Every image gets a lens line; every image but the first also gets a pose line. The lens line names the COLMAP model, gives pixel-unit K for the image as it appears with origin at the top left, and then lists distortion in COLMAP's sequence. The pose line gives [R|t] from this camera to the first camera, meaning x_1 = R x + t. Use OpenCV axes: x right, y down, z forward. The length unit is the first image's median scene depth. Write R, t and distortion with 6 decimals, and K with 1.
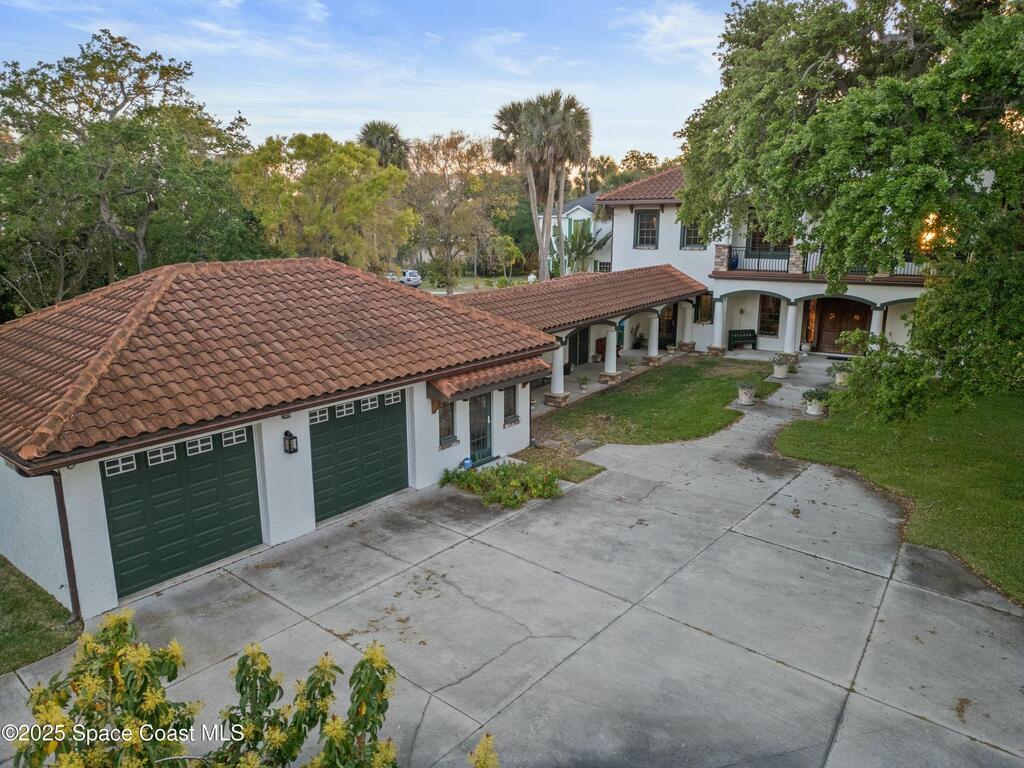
lens RADIAL K [[724.0, 0, 514.6], [0, 724.0, 373.4], [0, 0, 1]] dist [0.062718, -0.027433]
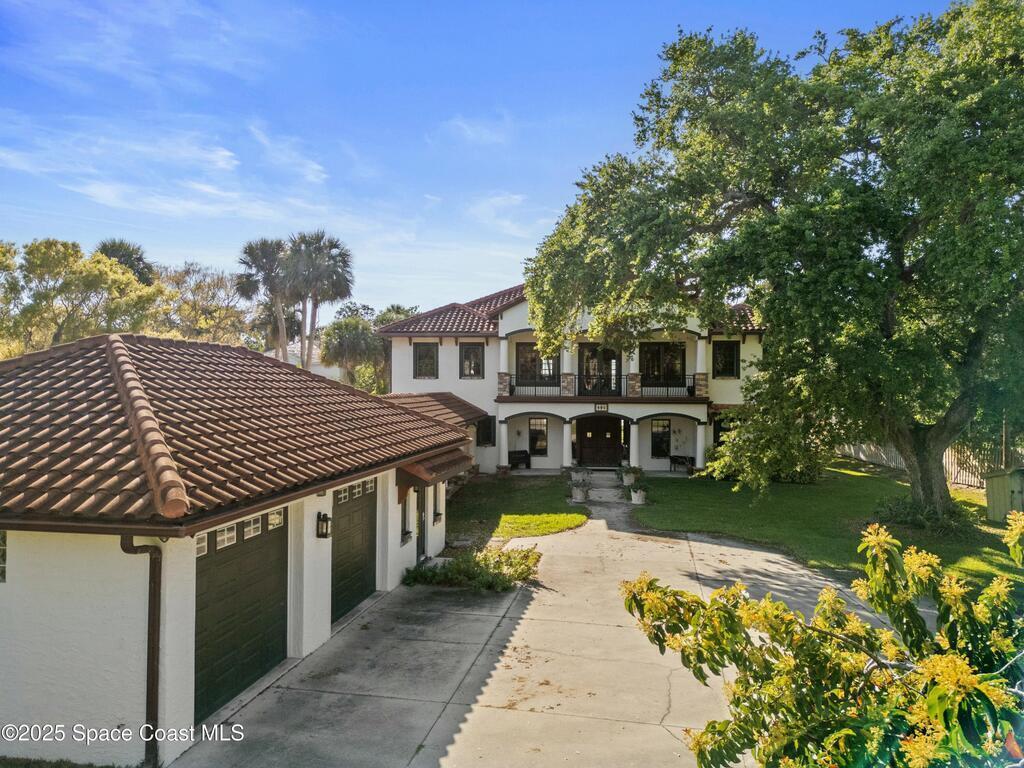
lens RADIAL K [[724.0, 0, 516.4], [0, 724.0, 380.5], [0, 0, 1]] dist [0.062718, -0.027433]
pose [[0.881102, 0.003321, 0.472915, -0.226212], [0.099715, 0.976190, -0.192638, 0.050951], [-0.462294, 0.216890, 0.859792, 0.052056]]
